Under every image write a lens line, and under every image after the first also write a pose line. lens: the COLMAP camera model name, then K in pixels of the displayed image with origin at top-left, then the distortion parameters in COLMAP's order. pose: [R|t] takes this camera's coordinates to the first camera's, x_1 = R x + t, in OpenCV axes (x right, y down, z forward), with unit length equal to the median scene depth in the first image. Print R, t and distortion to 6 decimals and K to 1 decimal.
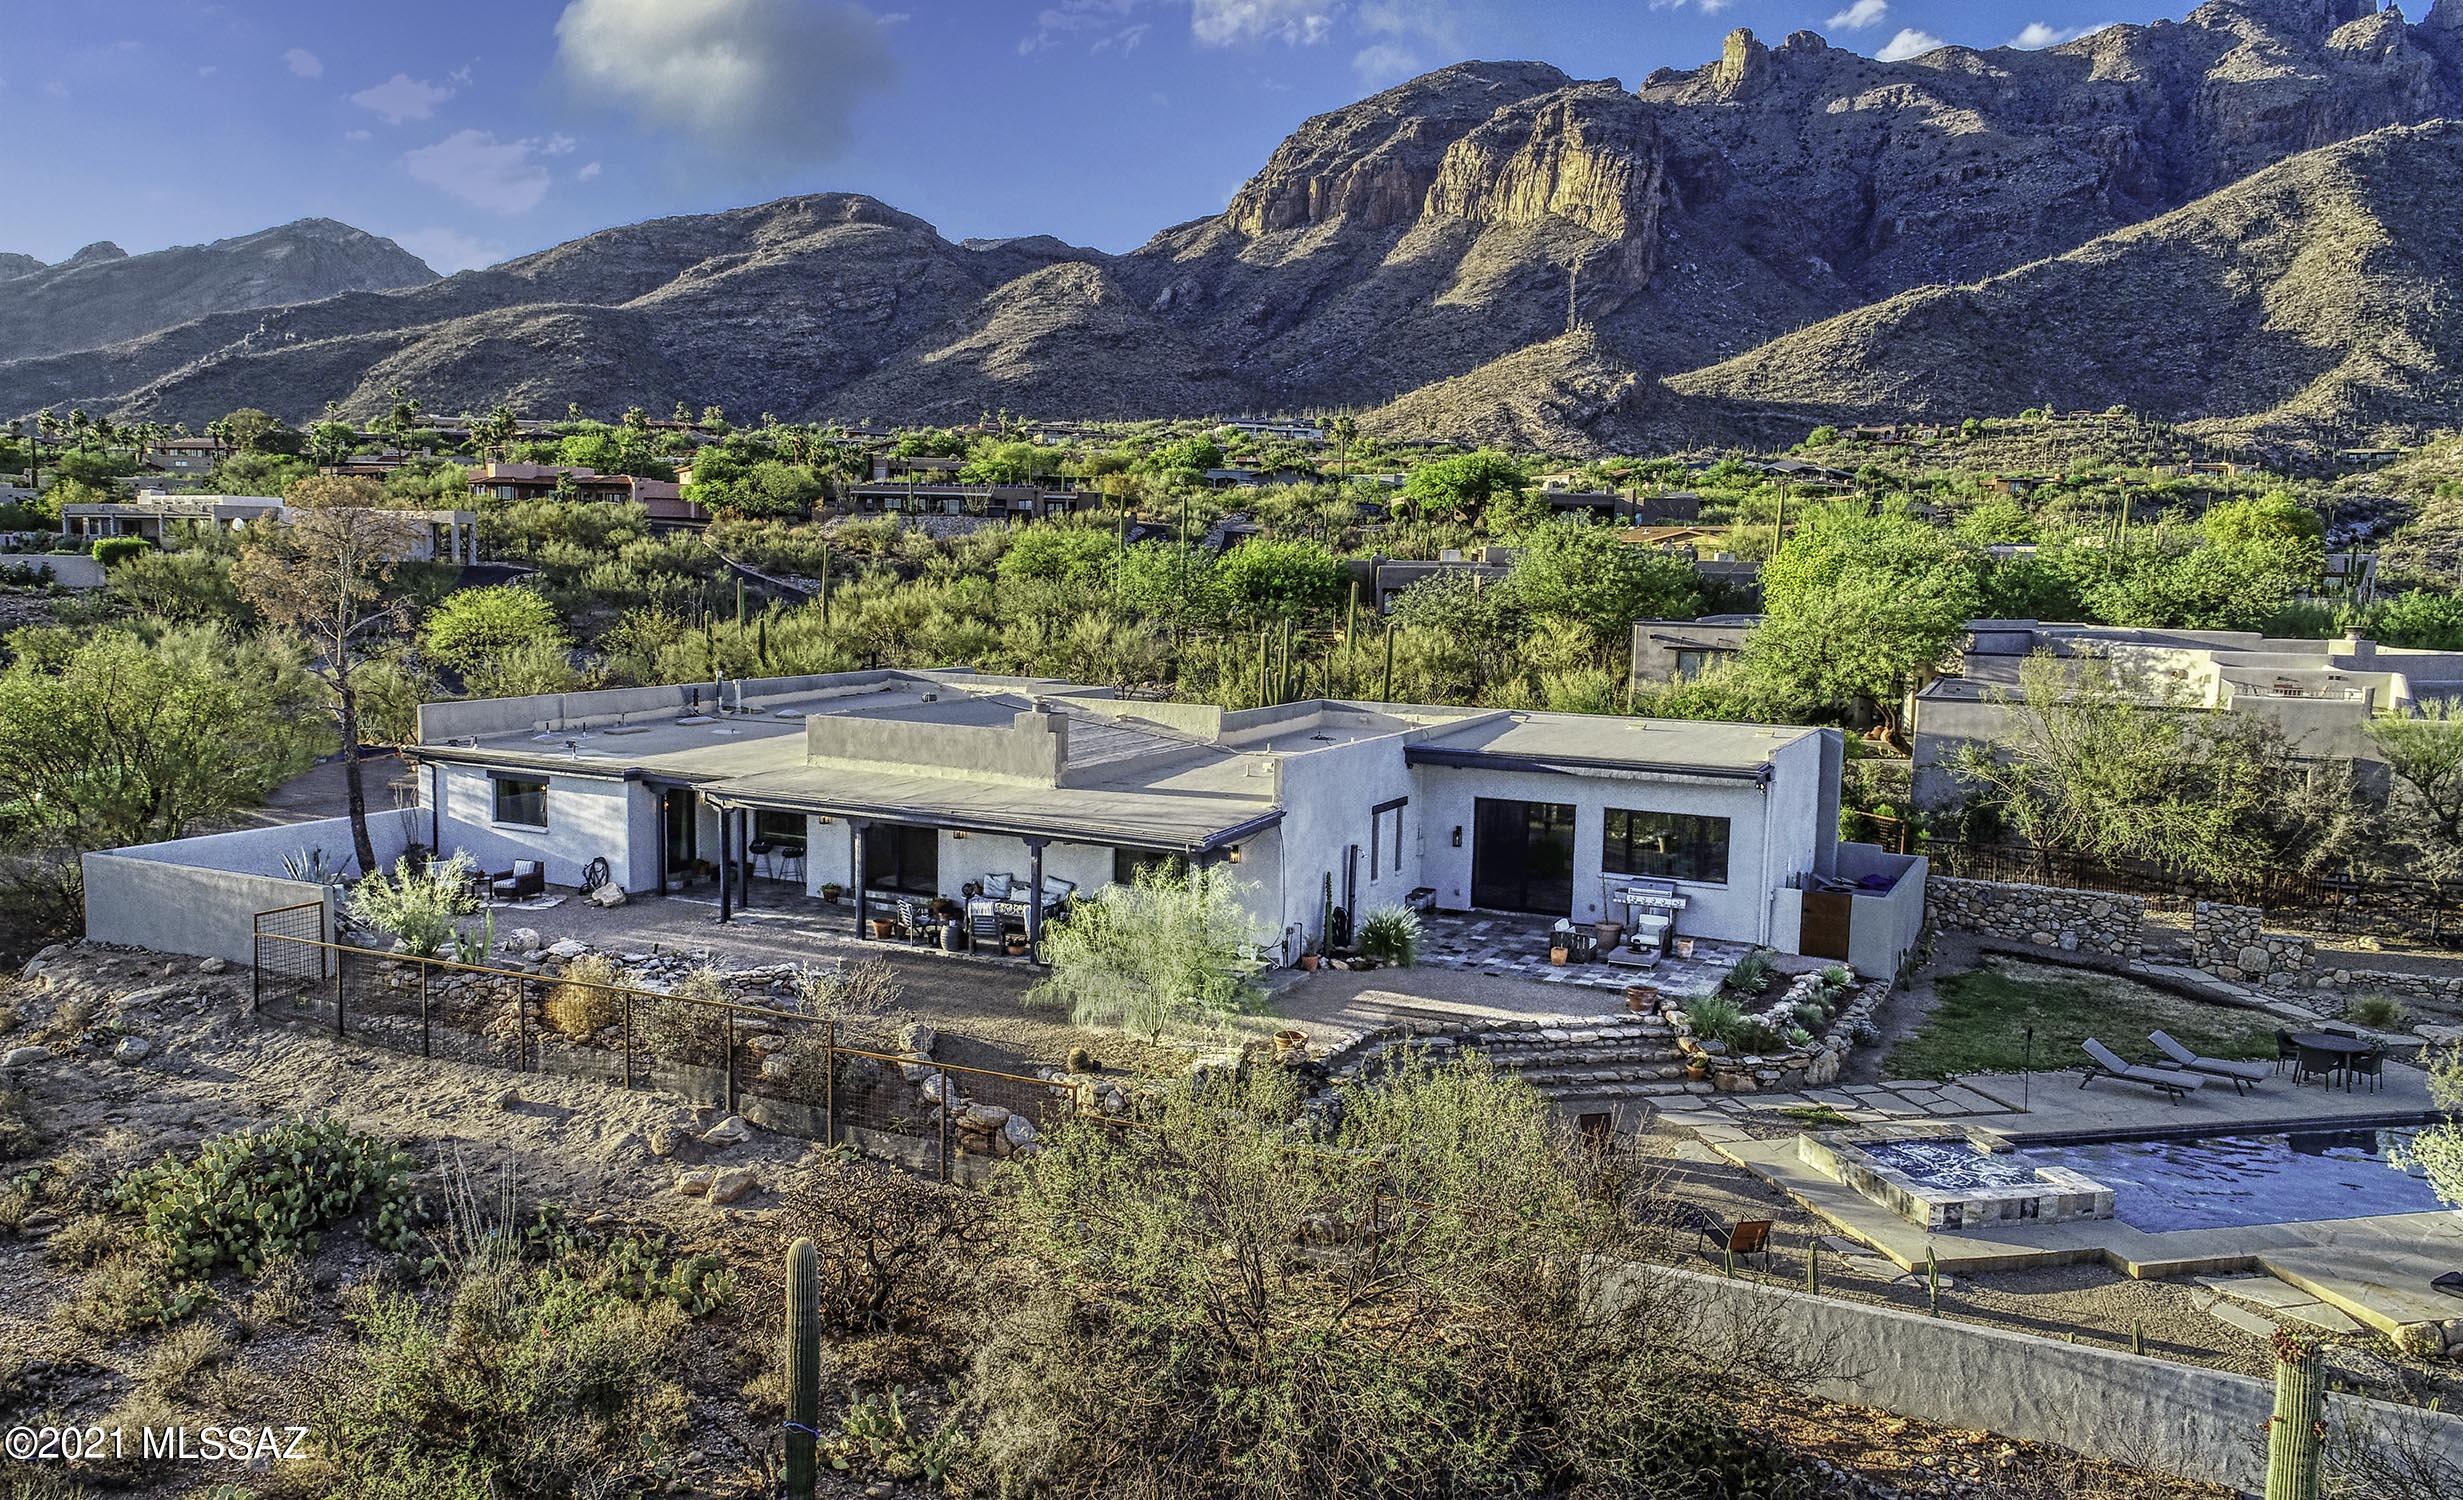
lens RADIAL K [[1823.2, 0, 1231.5], [0, 1823.2, 750.0], [0, 0, 1]] dist [0.002060, -0.002618]
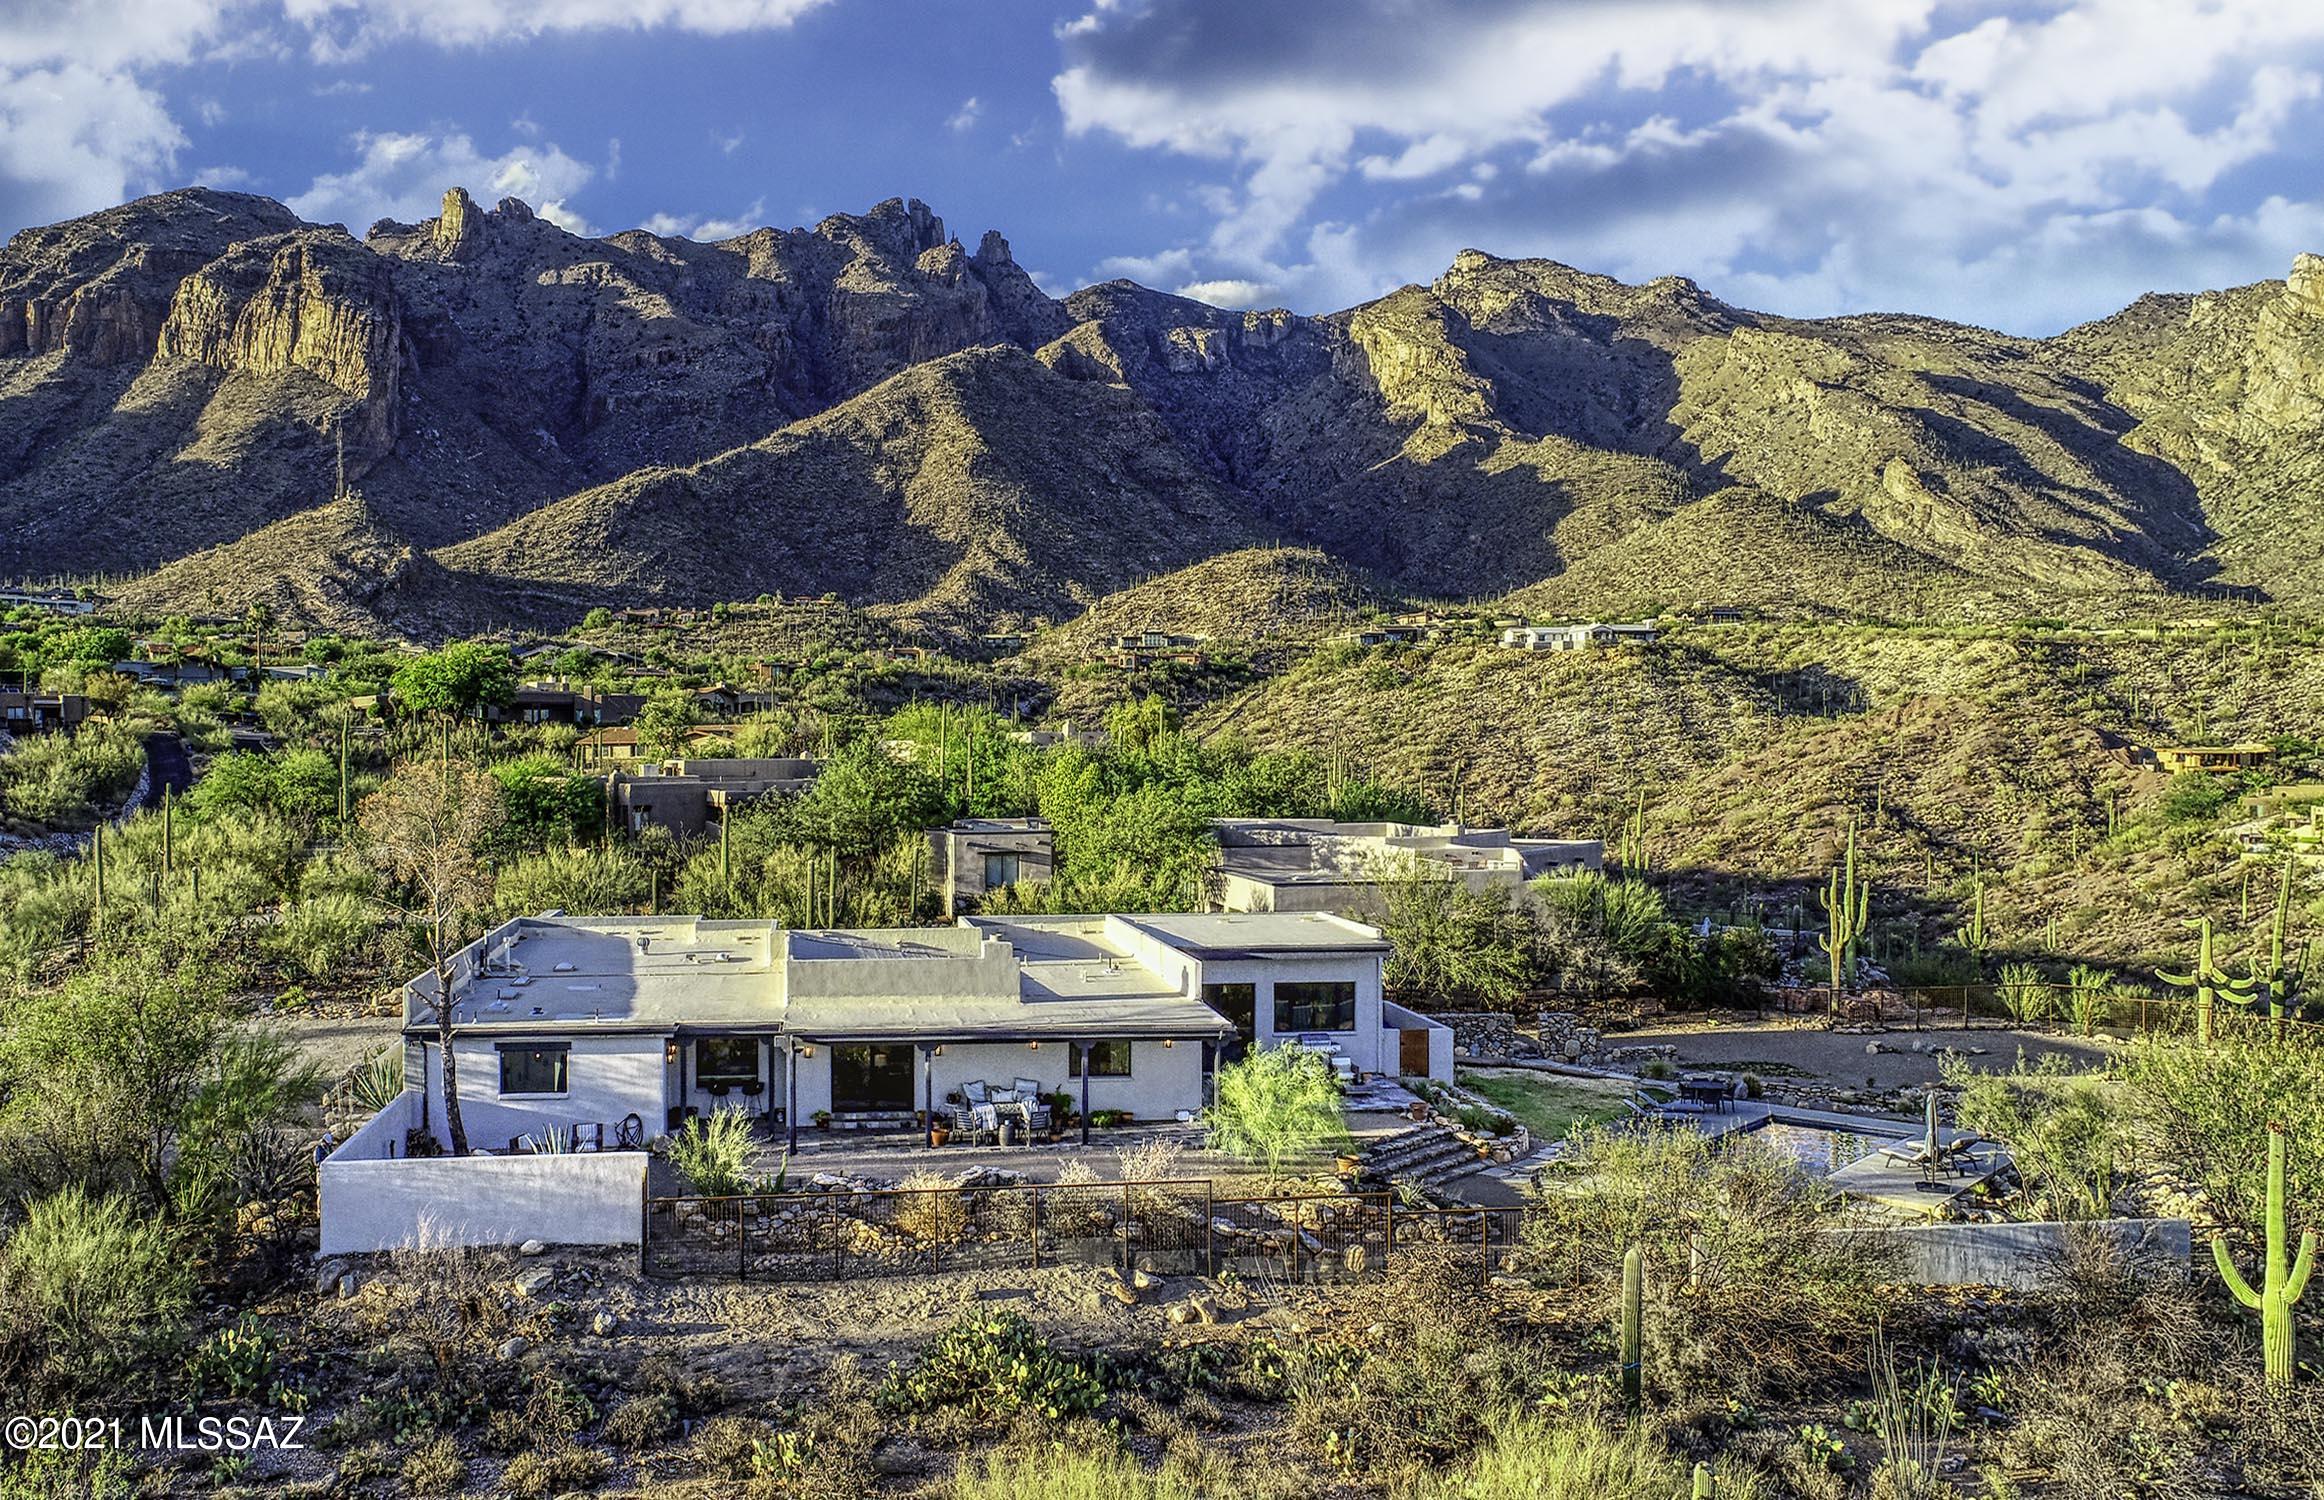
lens RADIAL K [[2019.1, 0, 1162.0], [0, 2019.1, 750.0], [0, 0, 1]] dist [-0.012017, -0.014501]
pose [[0.776319, -0.016789, 0.630117, -0.117806], [0.075967, 0.994851, -0.067086, -0.006766], [-0.625746, 0.099948, 0.773597, -0.014315]]
